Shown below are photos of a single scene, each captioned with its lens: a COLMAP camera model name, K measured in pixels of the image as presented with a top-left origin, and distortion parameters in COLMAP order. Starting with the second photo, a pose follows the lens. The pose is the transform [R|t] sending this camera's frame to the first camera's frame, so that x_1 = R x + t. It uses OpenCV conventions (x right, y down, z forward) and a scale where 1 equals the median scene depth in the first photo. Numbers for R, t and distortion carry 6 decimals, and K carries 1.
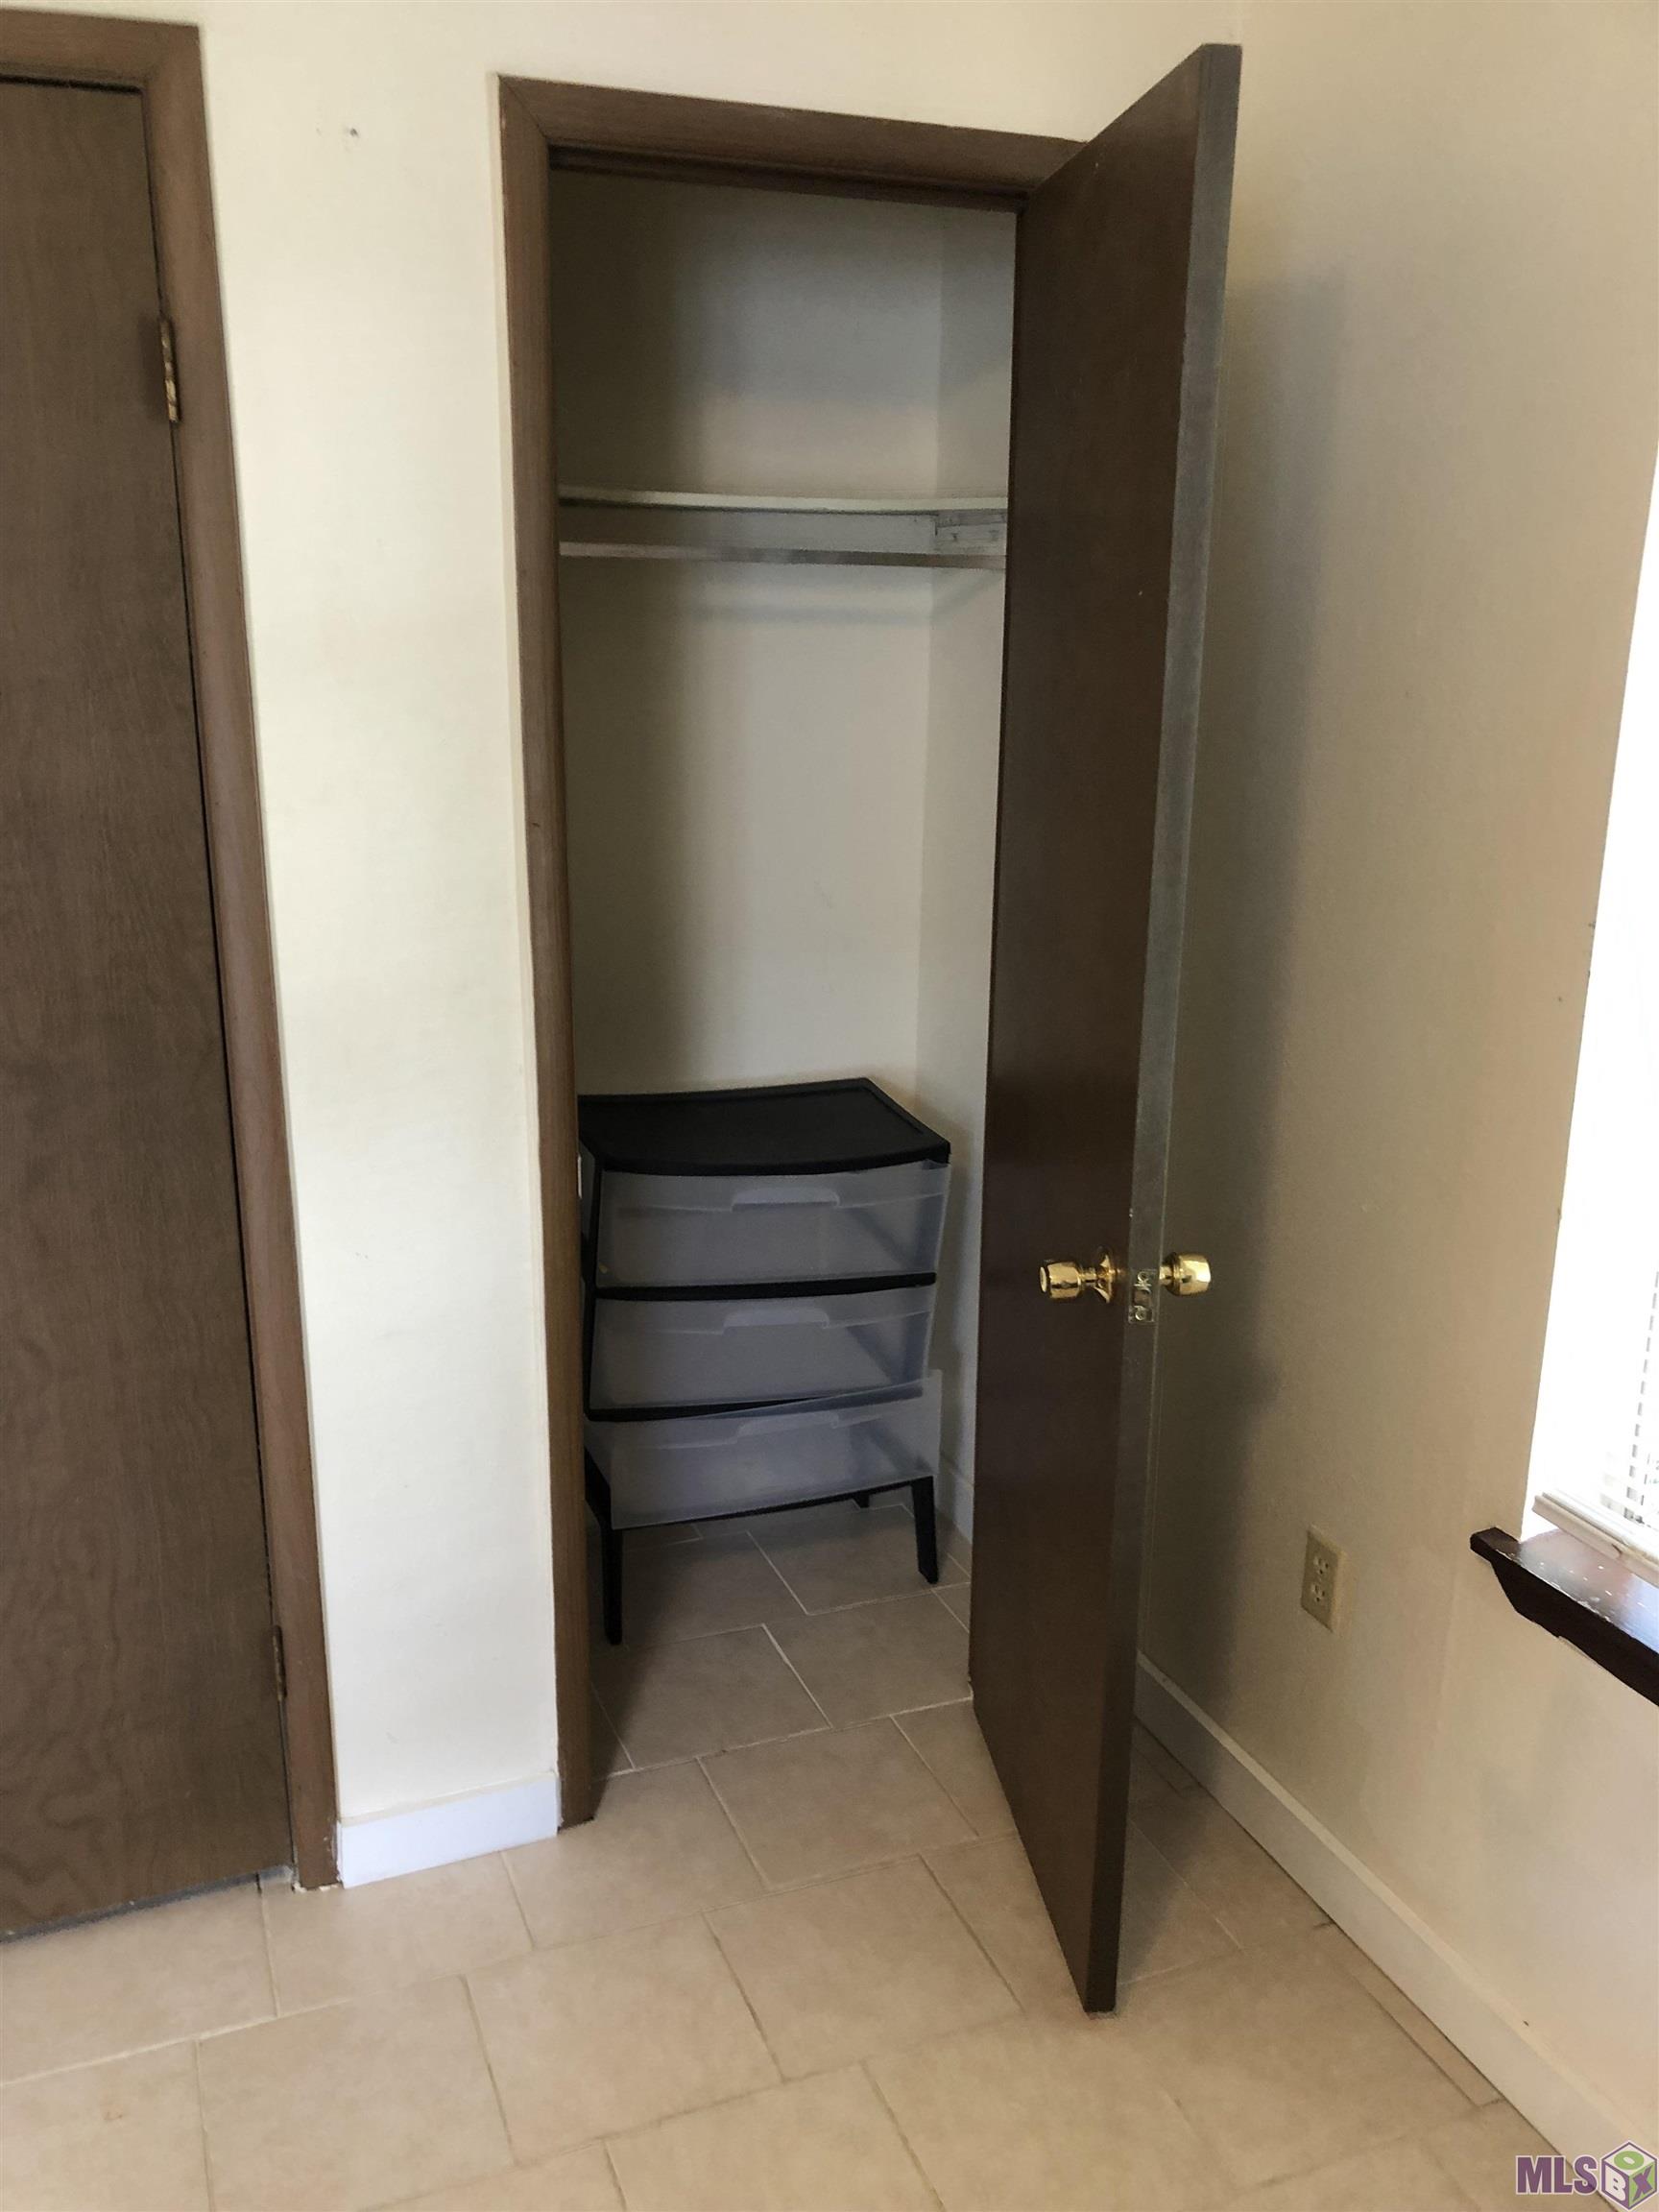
lens RADIAL K [[1821.5, 0, 829.5], [0, 1821.5, 1106.0], [0, 0, 1]] dist [0.008490, 0.002148]
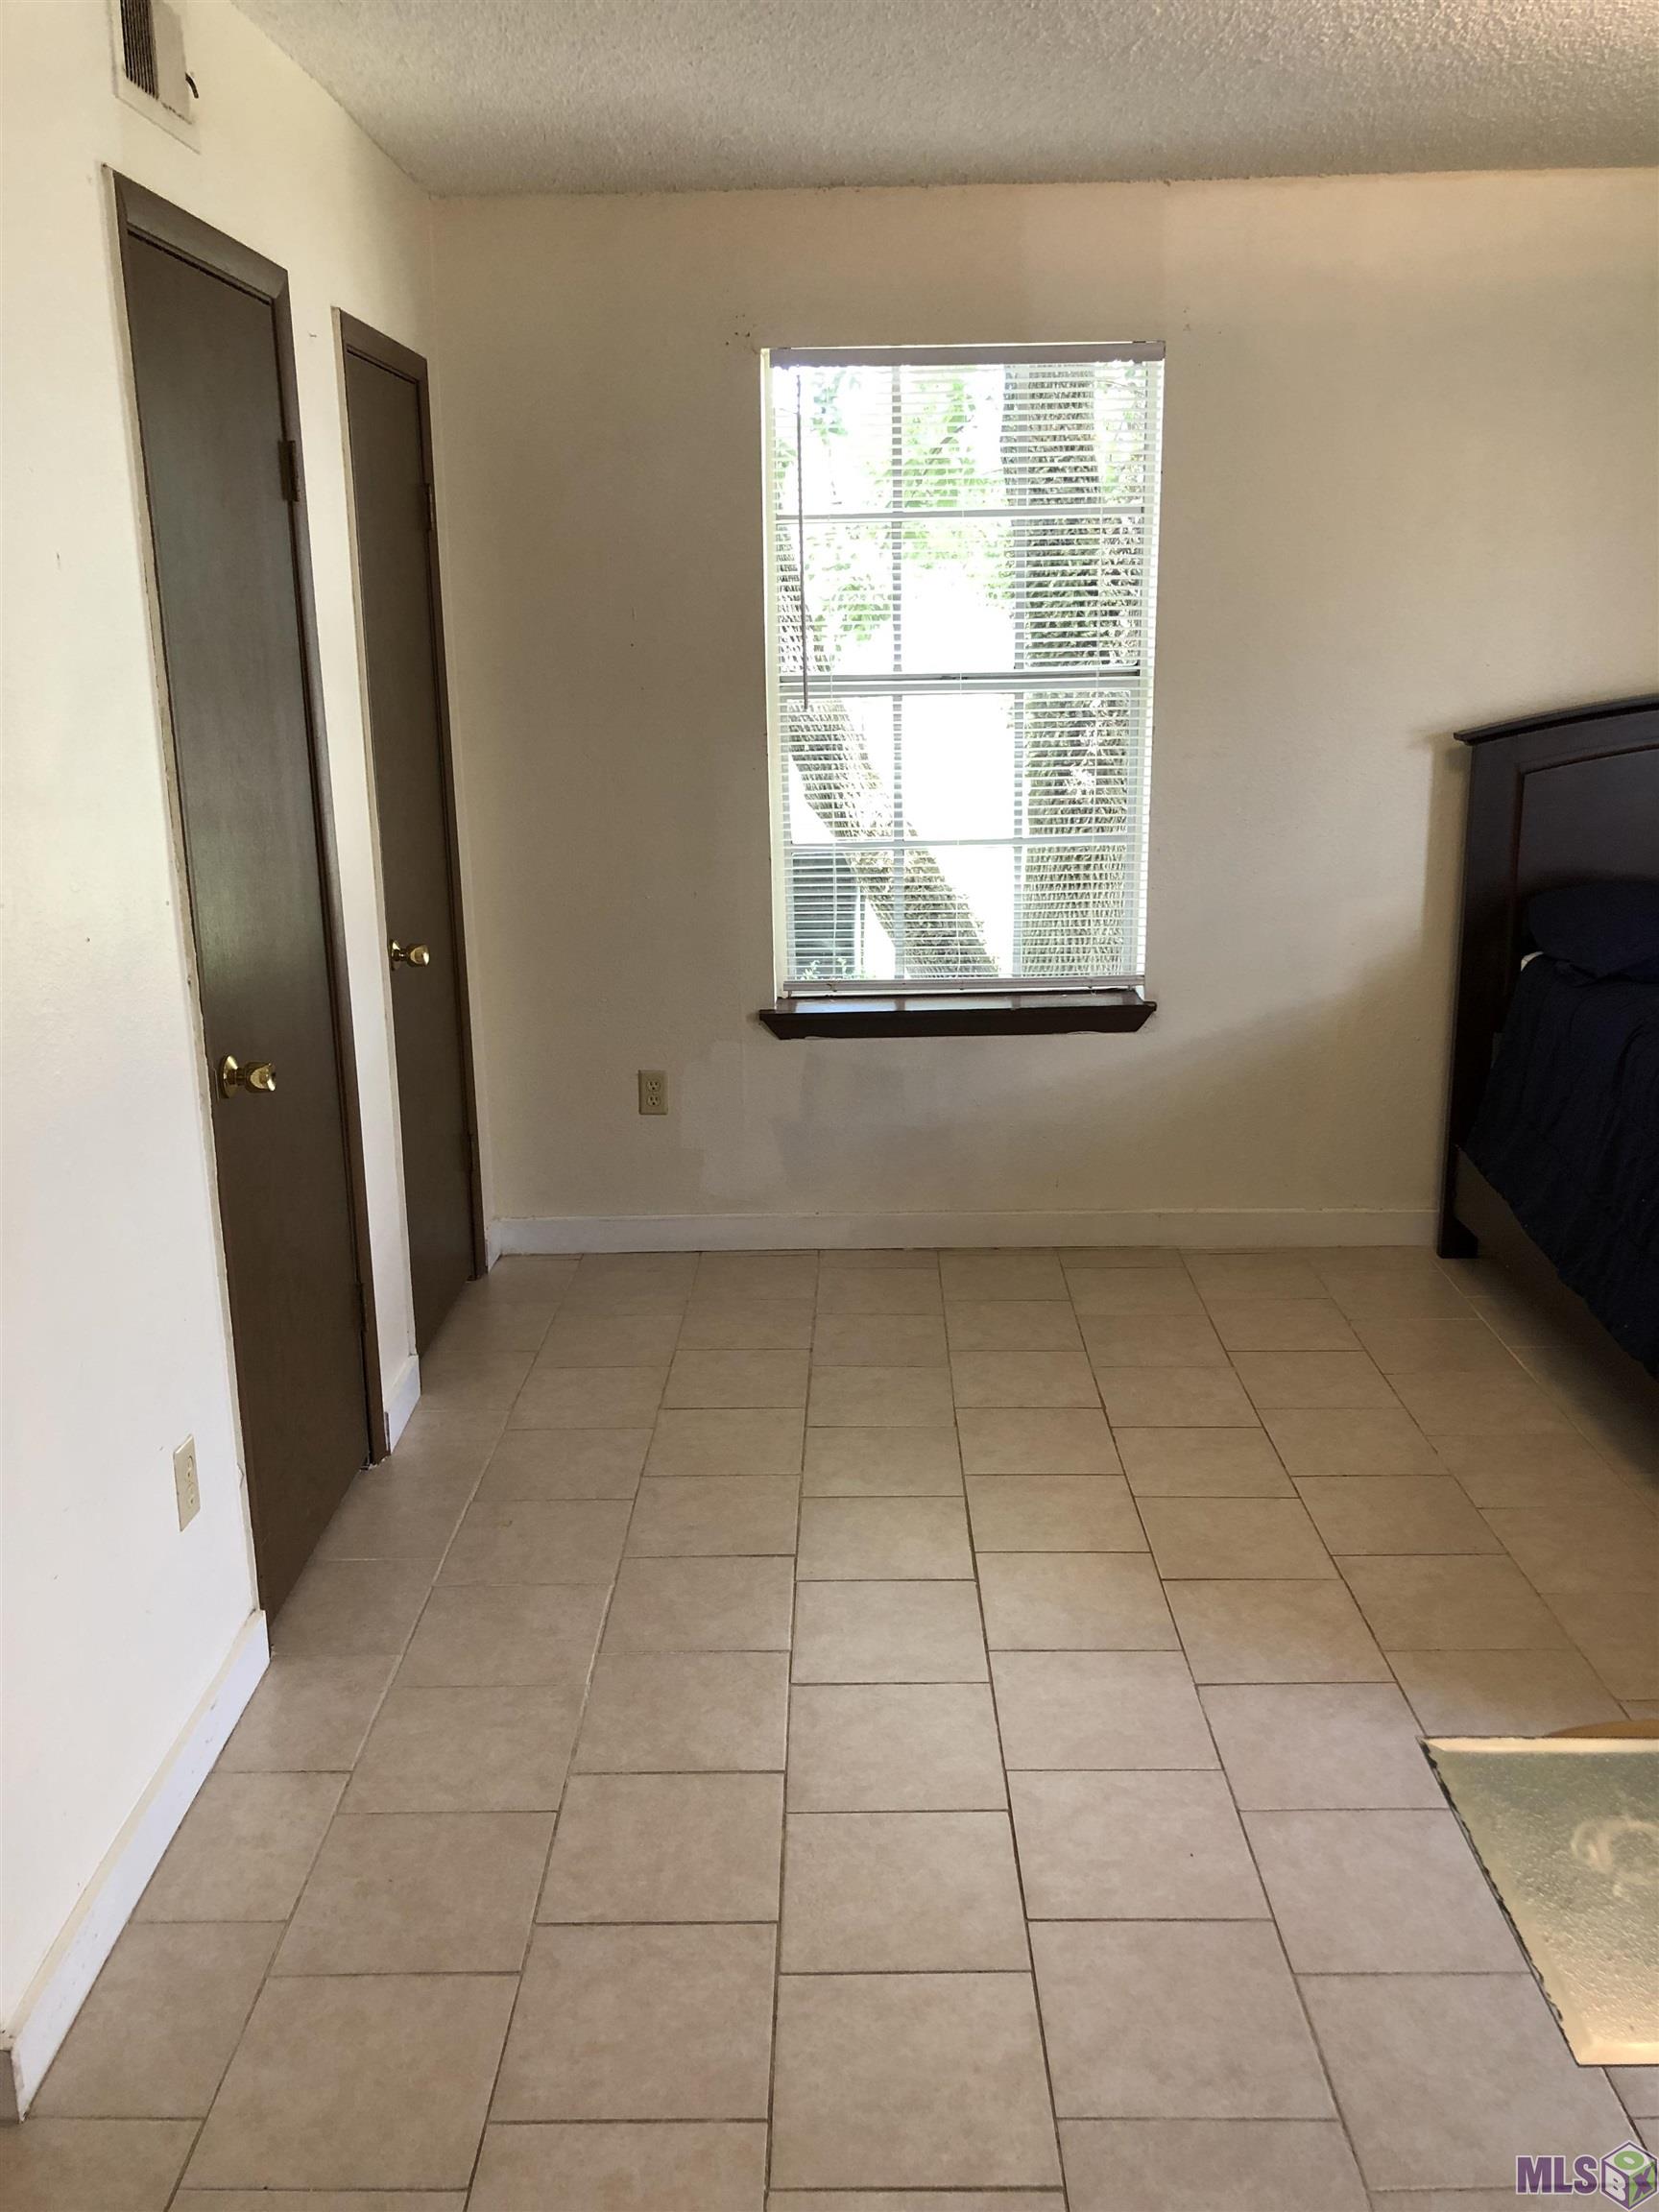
lens RADIAL K [[1821.5, 0, 829.5], [0, 1821.5, 1106.0], [0, 0, 1]] dist [0.008490, 0.002148]
pose [[0.377890, -0.253566, 0.890451, -1.484233], [0.241460, 0.955473, 0.169611, -0.024291], [-0.893810, 0.150914, 0.422290, -0.024592]]
